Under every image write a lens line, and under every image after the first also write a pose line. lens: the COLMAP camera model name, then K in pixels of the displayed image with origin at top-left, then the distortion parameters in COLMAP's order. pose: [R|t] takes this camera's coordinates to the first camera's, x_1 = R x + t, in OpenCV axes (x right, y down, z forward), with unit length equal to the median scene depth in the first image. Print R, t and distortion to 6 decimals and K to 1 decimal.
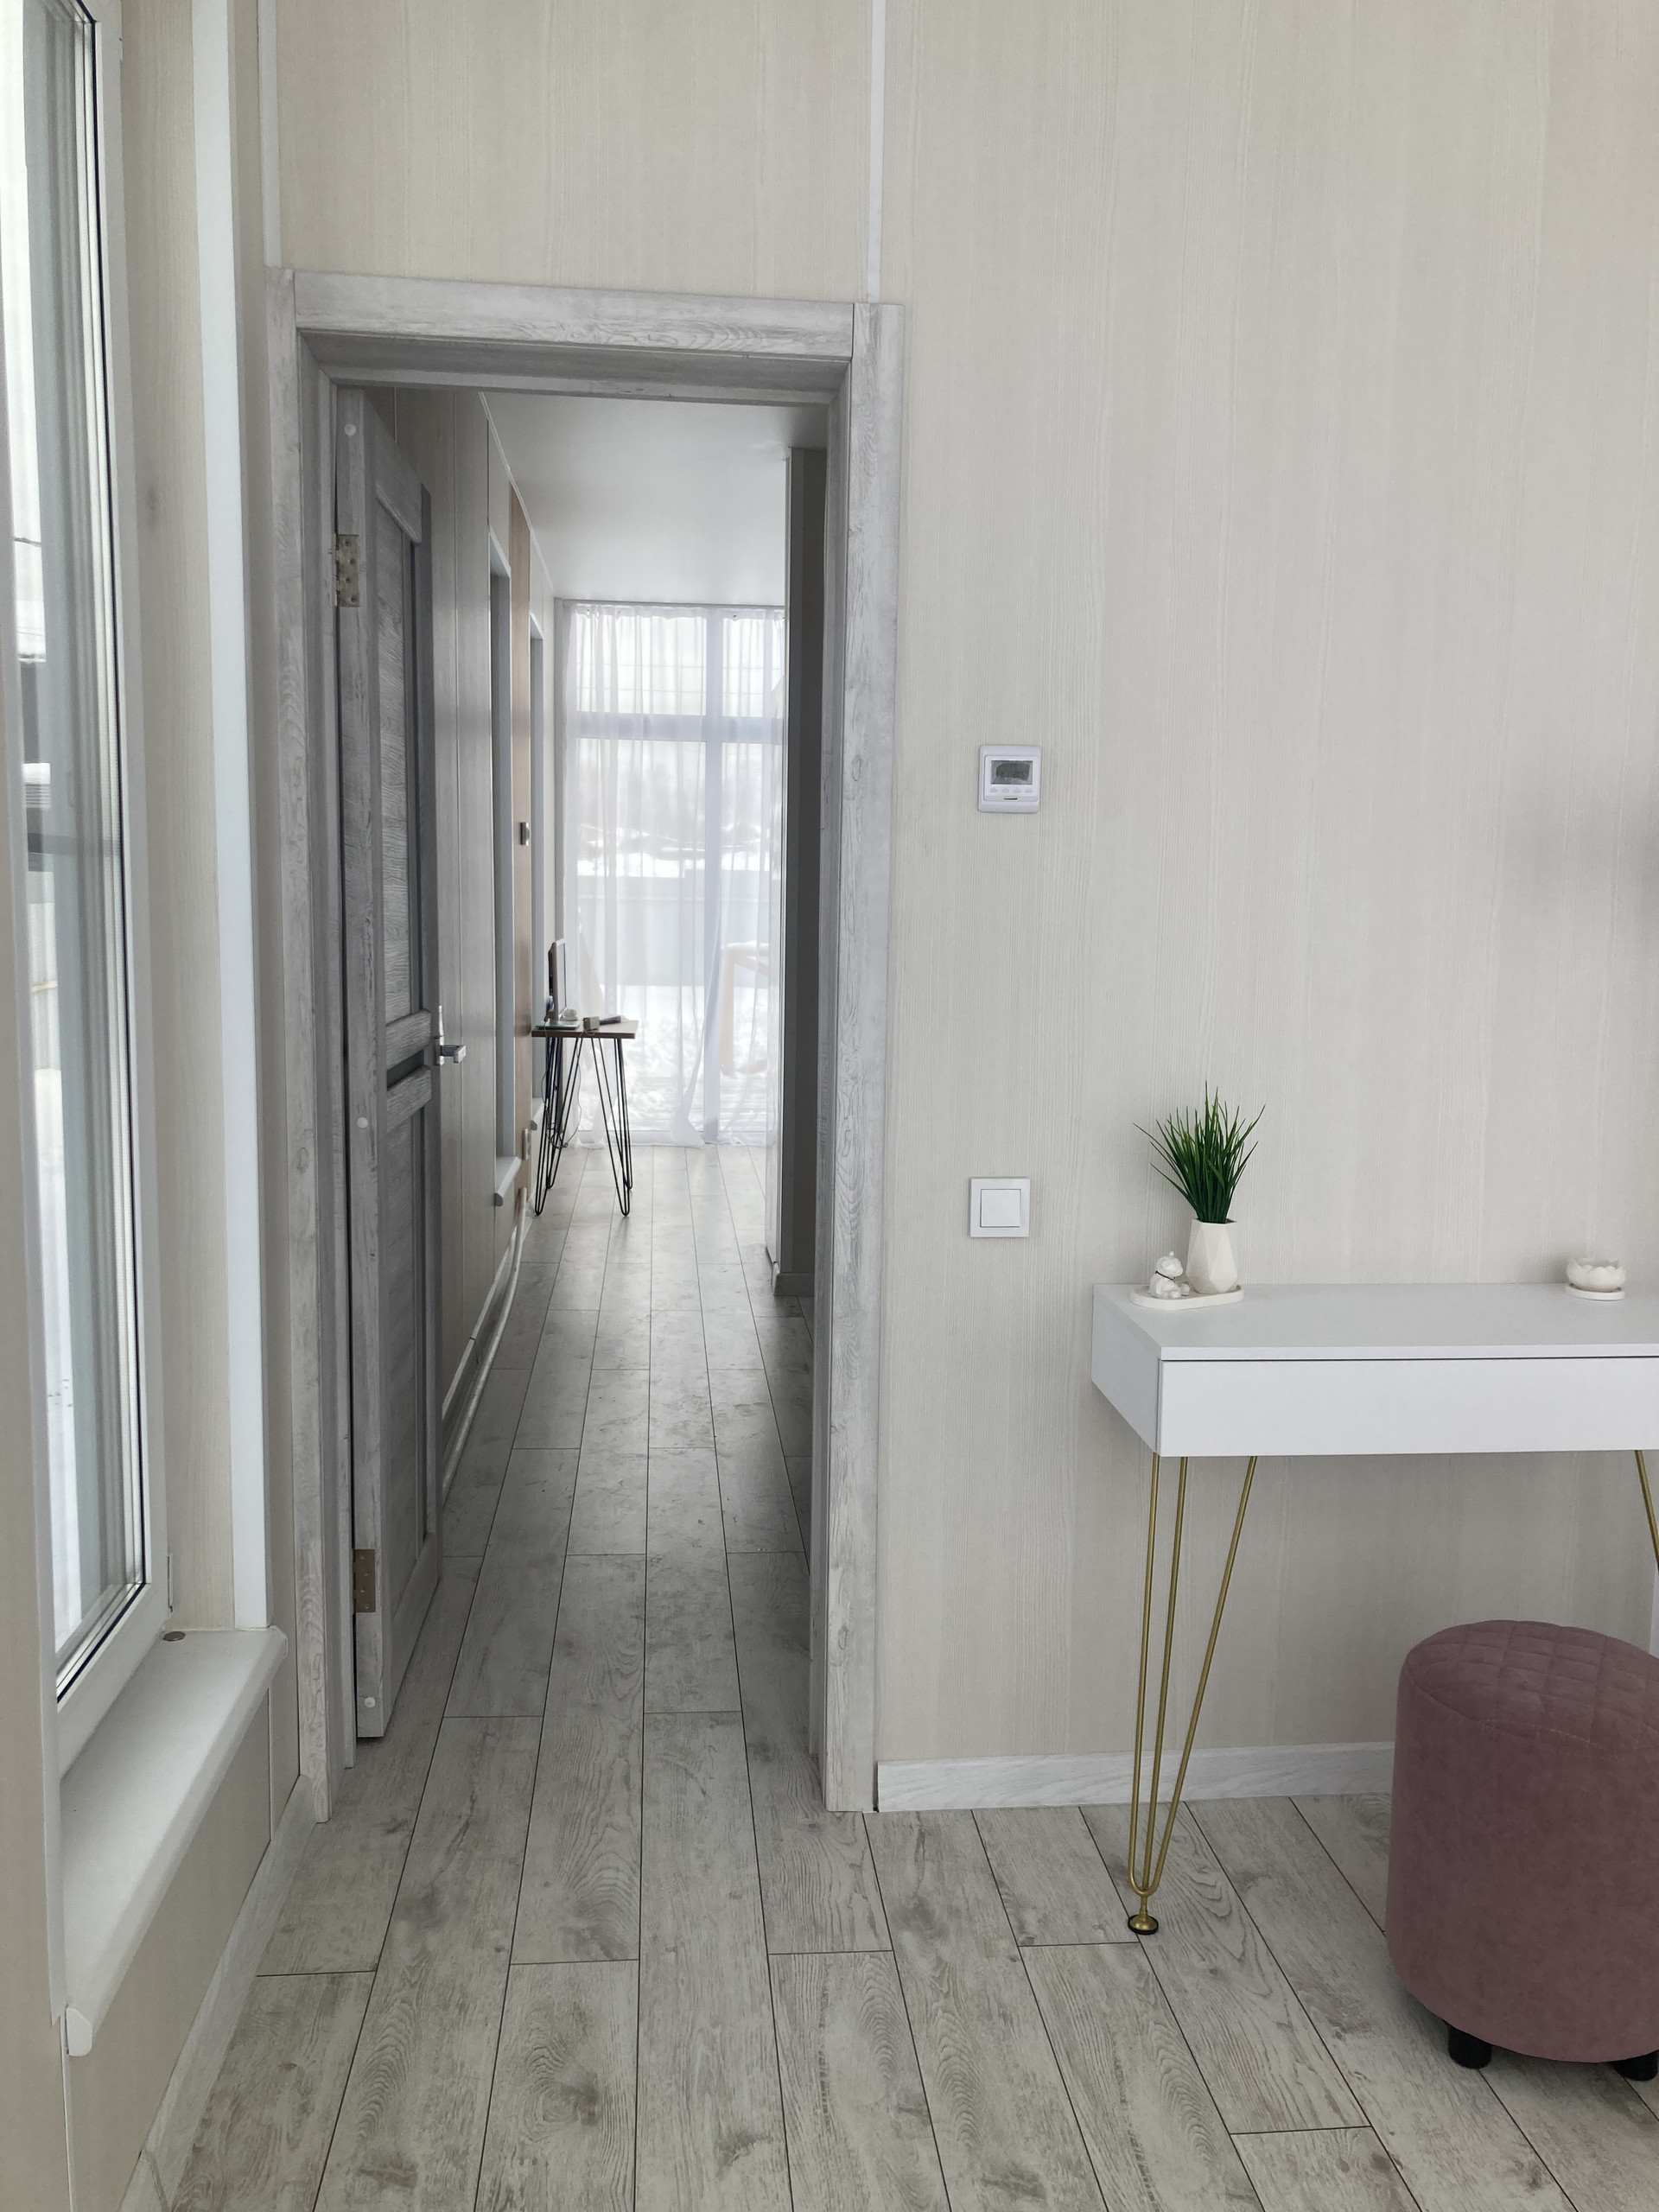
lens RADIAL K [[1806.7, 0, 829.2], [0, 1806.7, 1107.3], [0, 0, 1]] dist [0.003510, 0.006732]
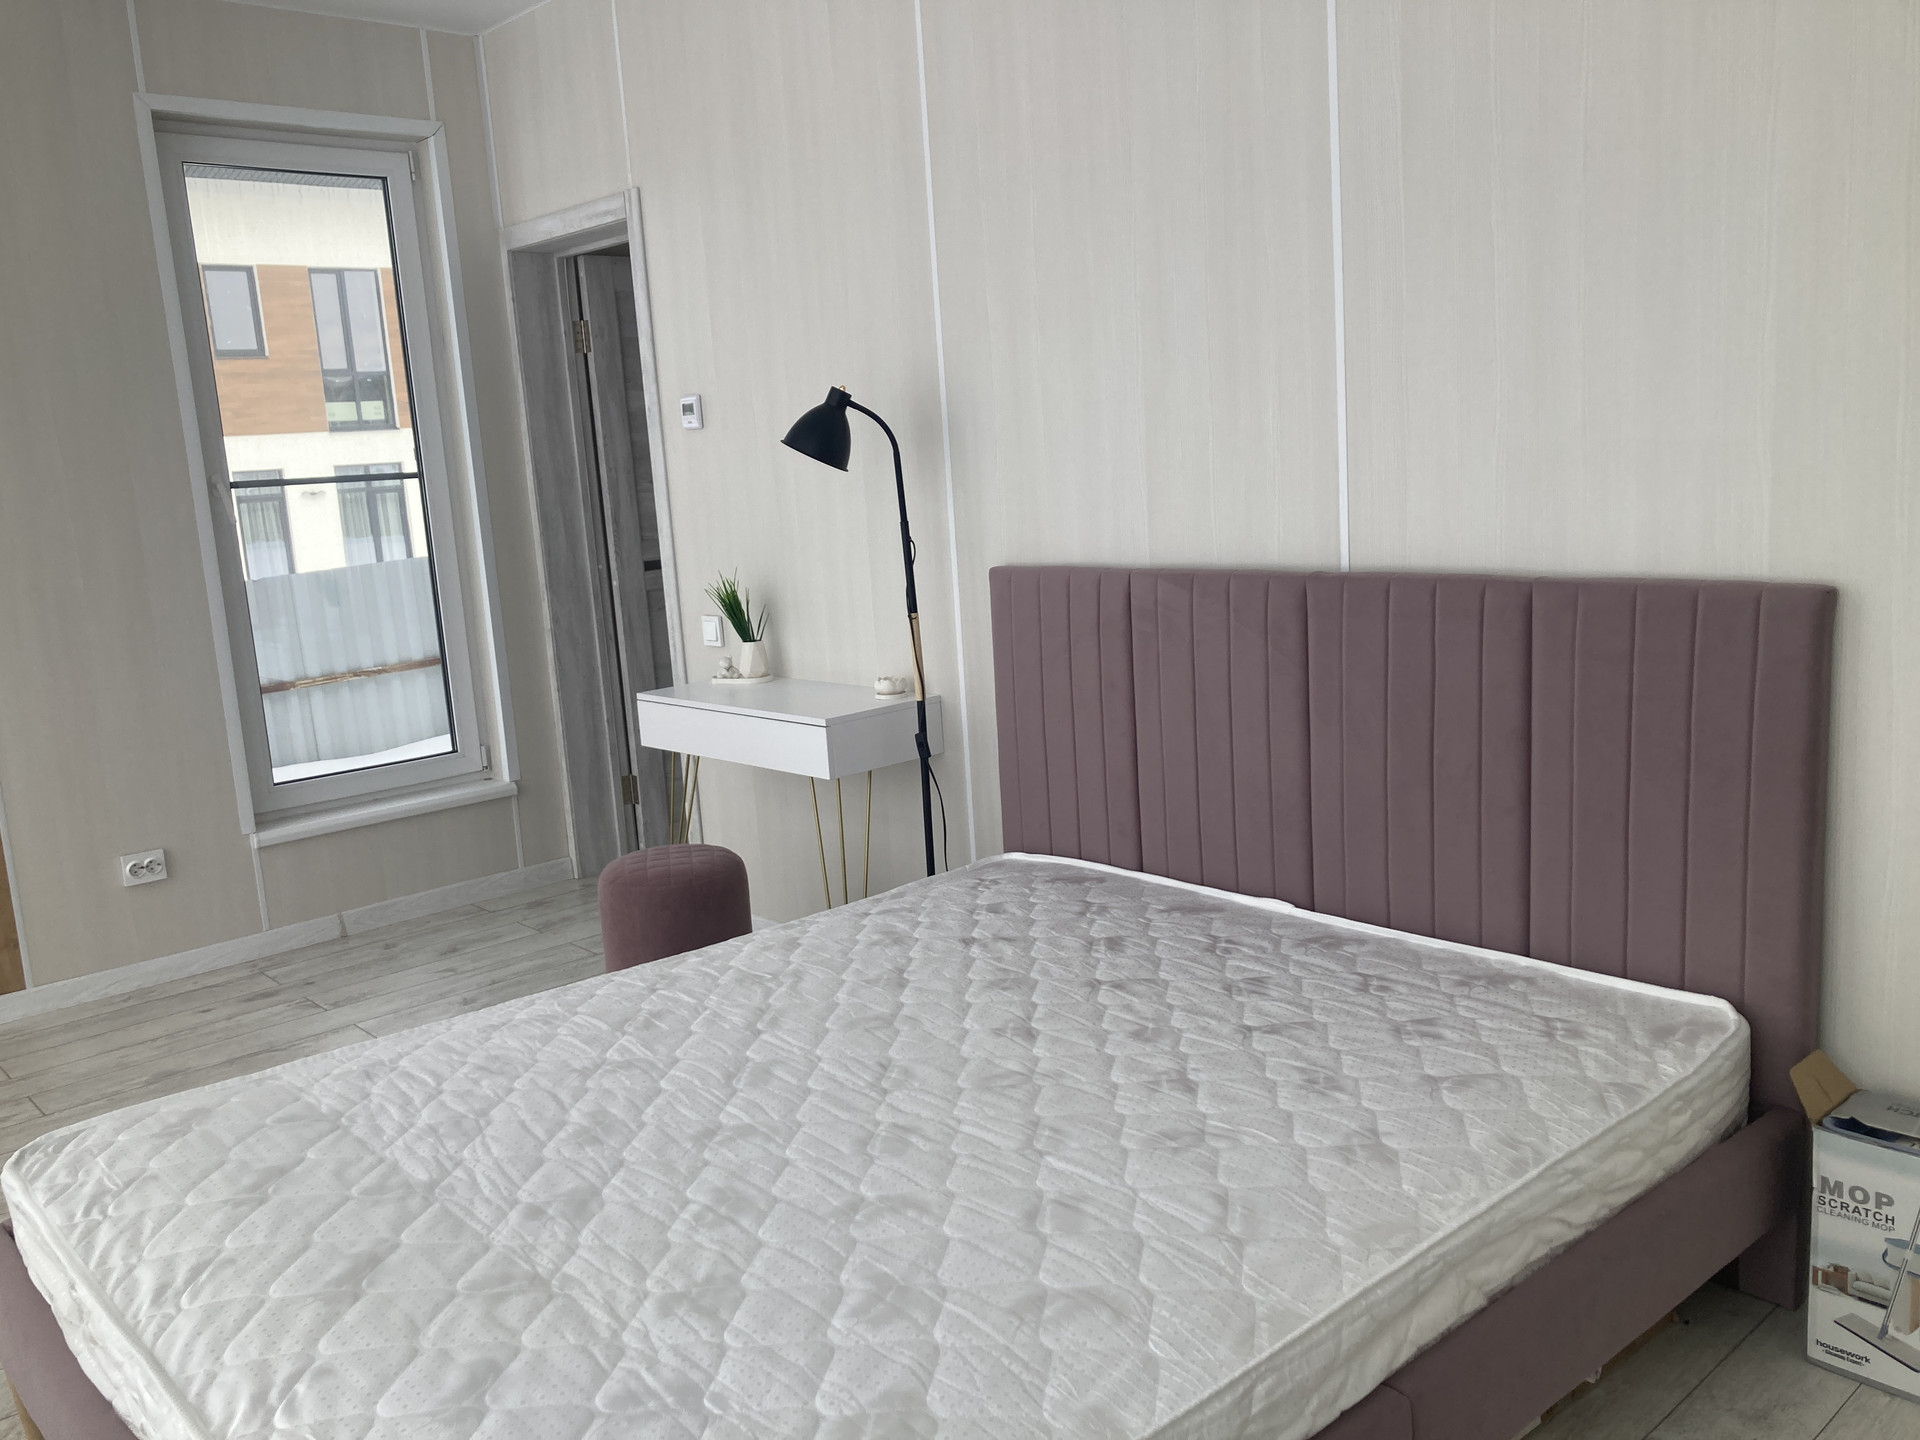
lens RADIAL K [[1568.2, 0, 958.7], [0, 1568.2, 722.0], [0, 0, 1]] dist [0.003510, 0.006732]
pose [[0.595397, 0.085282, -0.798893, 1.747399], [-0.020619, 0.995645, 0.090919, -0.005851], [0.803167, -0.037661, 0.594562, 0.205727]]
